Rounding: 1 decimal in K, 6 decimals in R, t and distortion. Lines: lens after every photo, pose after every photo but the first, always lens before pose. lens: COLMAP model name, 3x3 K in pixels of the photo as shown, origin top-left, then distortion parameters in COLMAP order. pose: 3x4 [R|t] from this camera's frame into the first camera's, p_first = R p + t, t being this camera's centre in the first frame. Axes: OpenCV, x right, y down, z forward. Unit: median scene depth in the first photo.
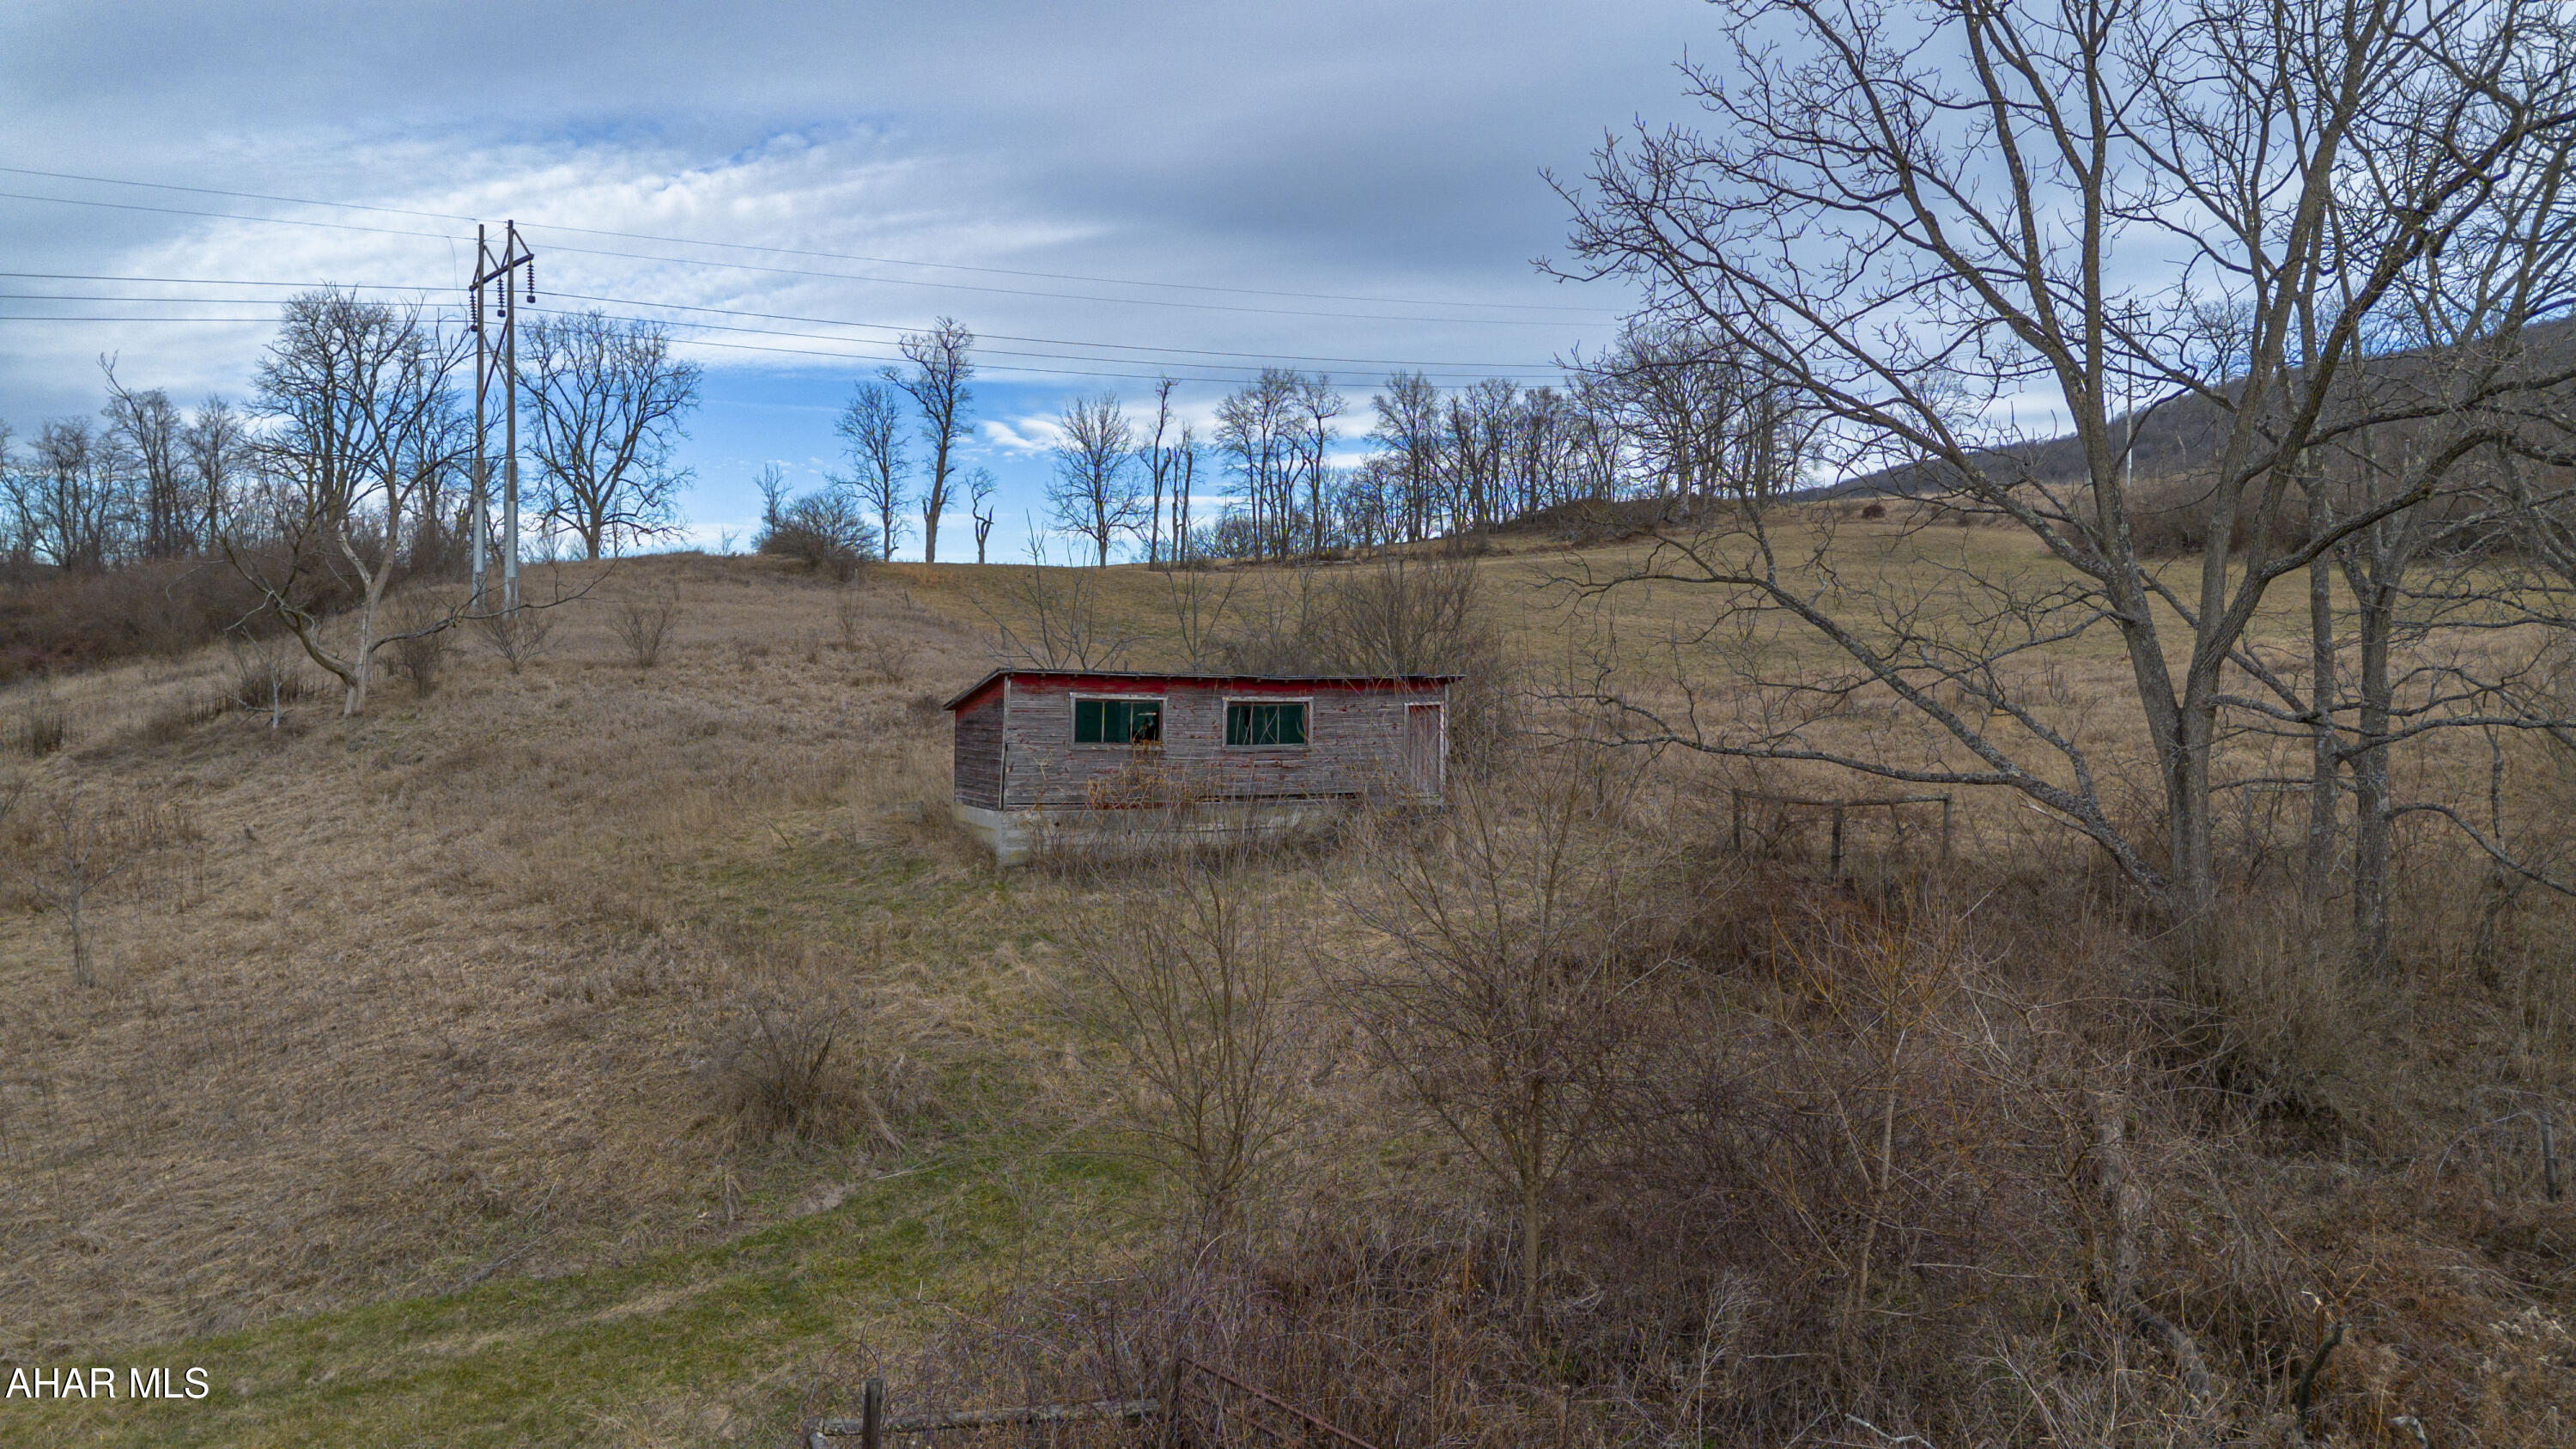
lens RADIAL K [[1811.6, 0, 1296.1], [0, 1811.6, 722.3], [0, 0, 1]] dist [0.090409, -0.077869]
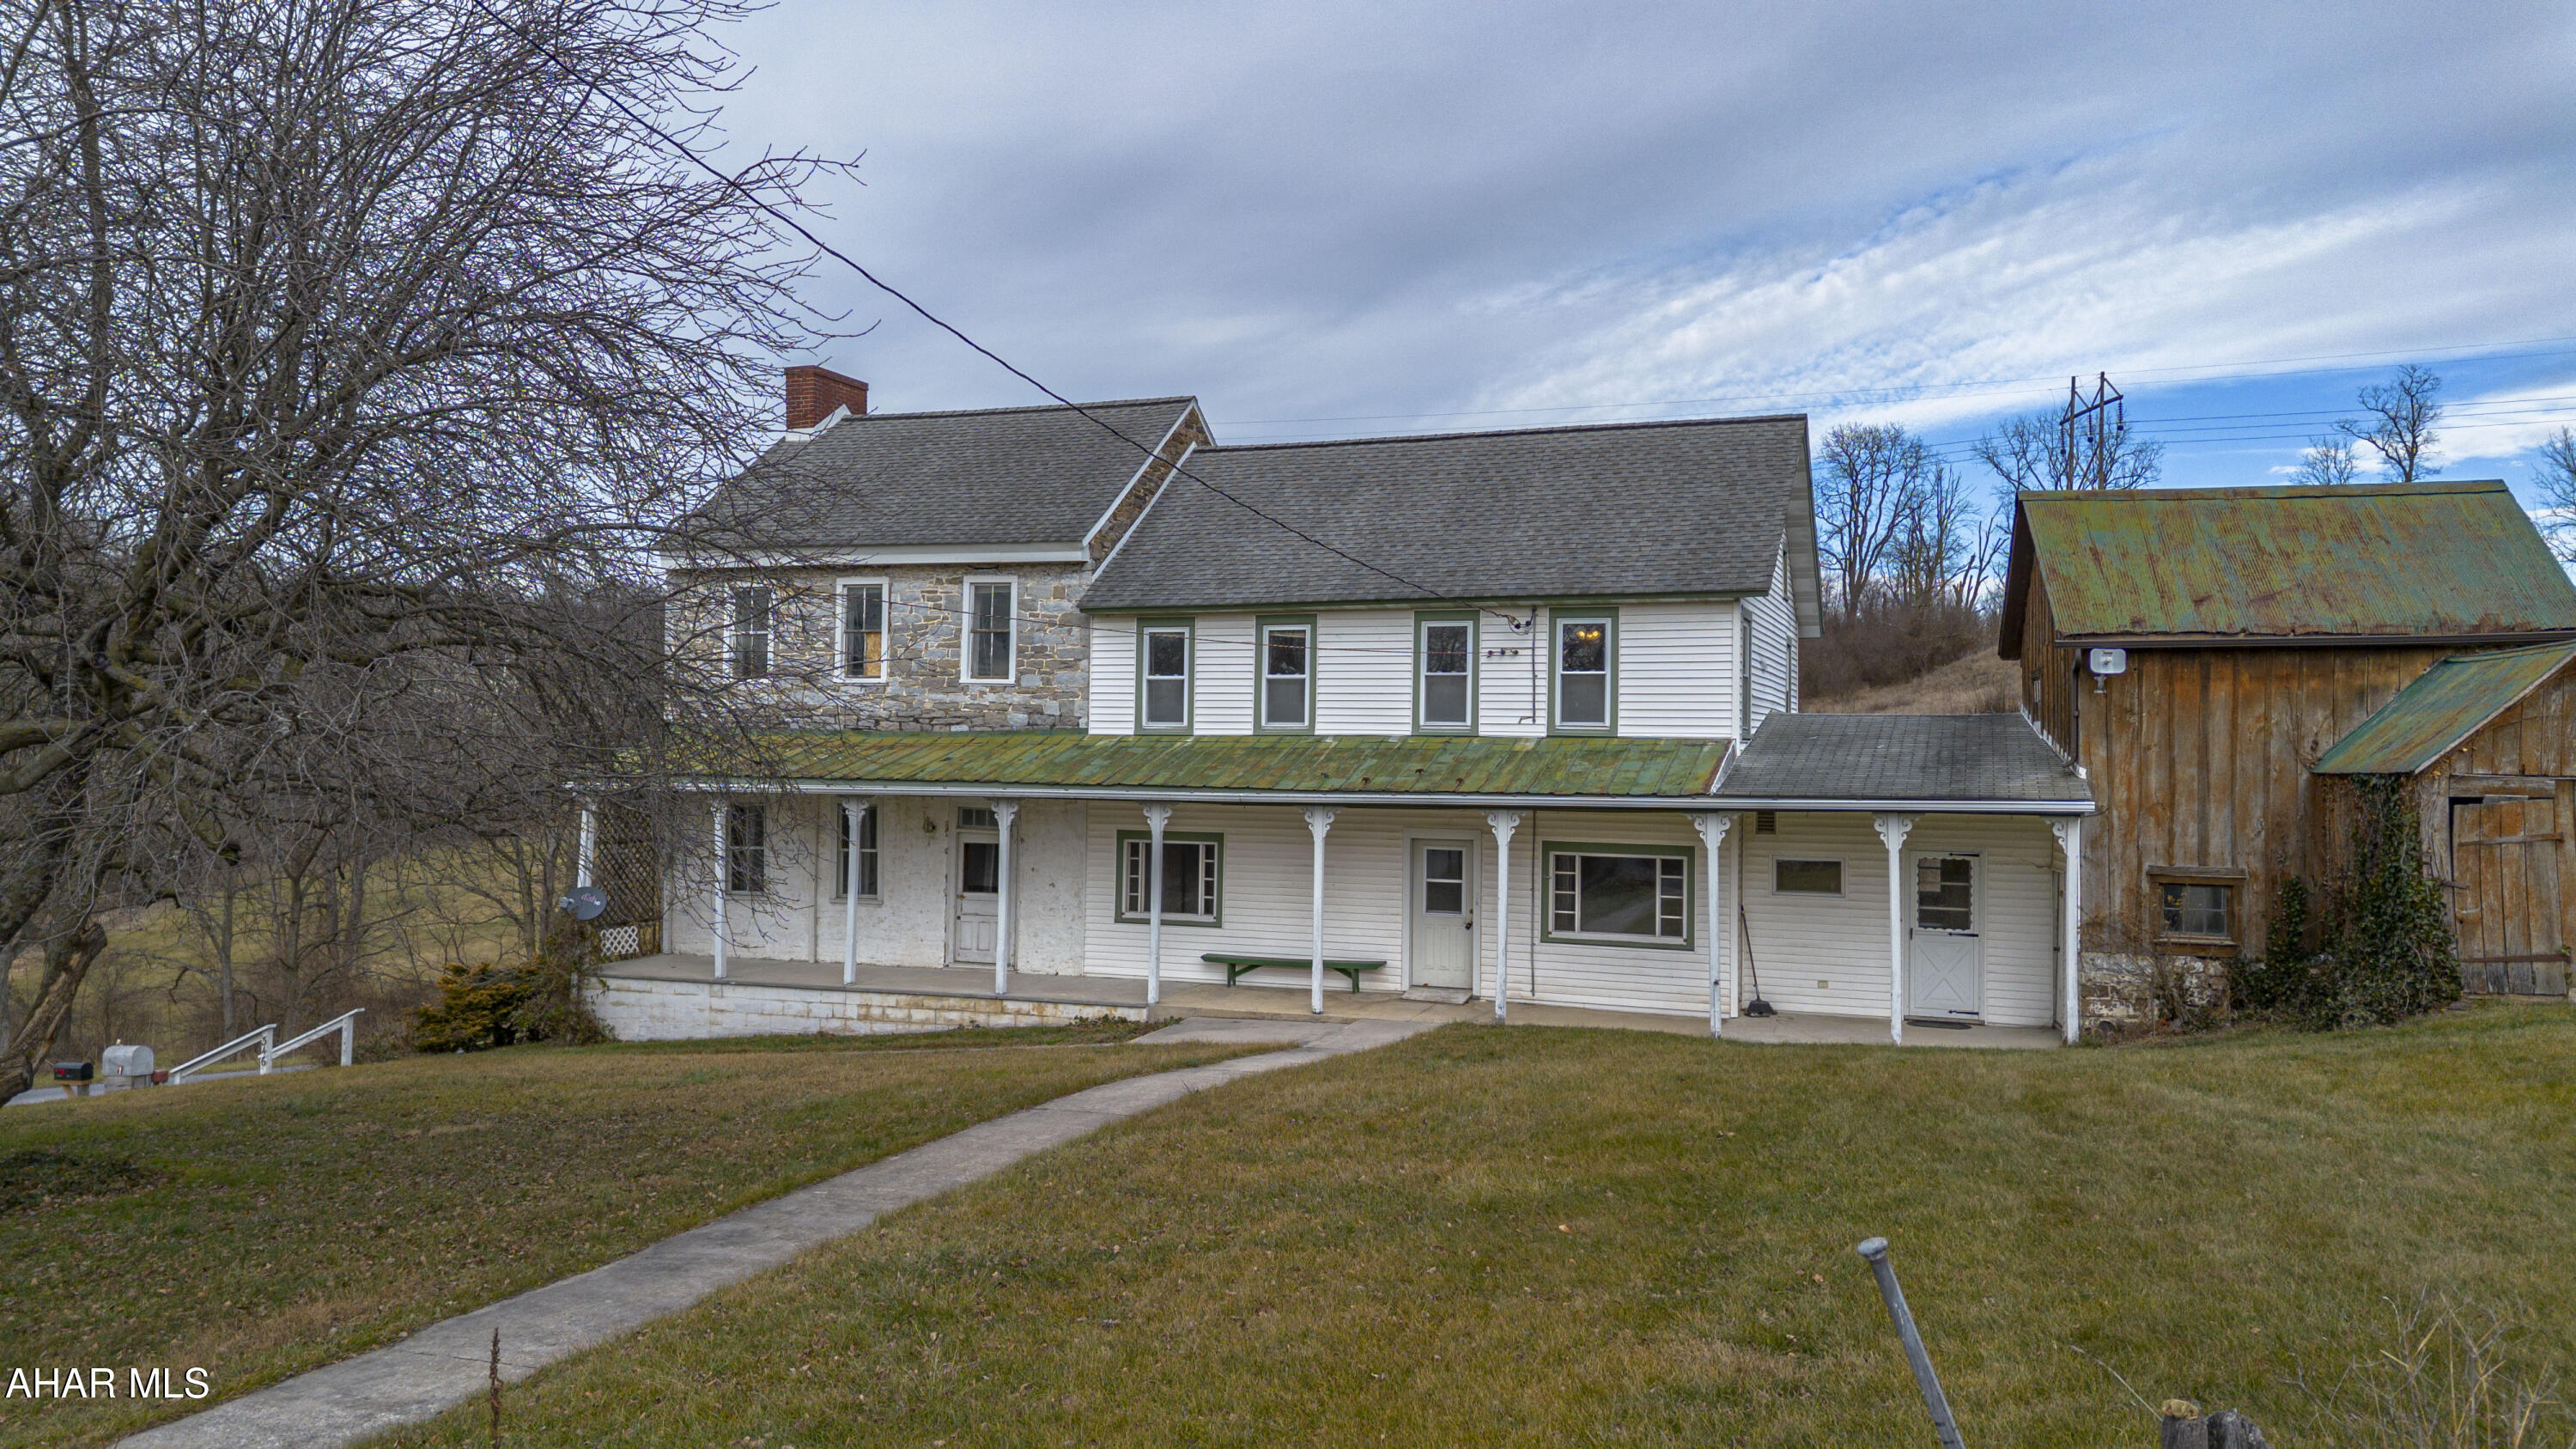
lens RADIAL K [[1811.6, 0, 1296.1], [0, 1811.6, 722.3], [0, 0, 1]] dist [0.090409, -0.077869]
pose [[0.767655, -0.009215, -0.640797, -0.004726], [-0.010535, 0.999580, -0.026996, 0.015638], [0.640777, 0.027474, 0.767235, -0.207458]]
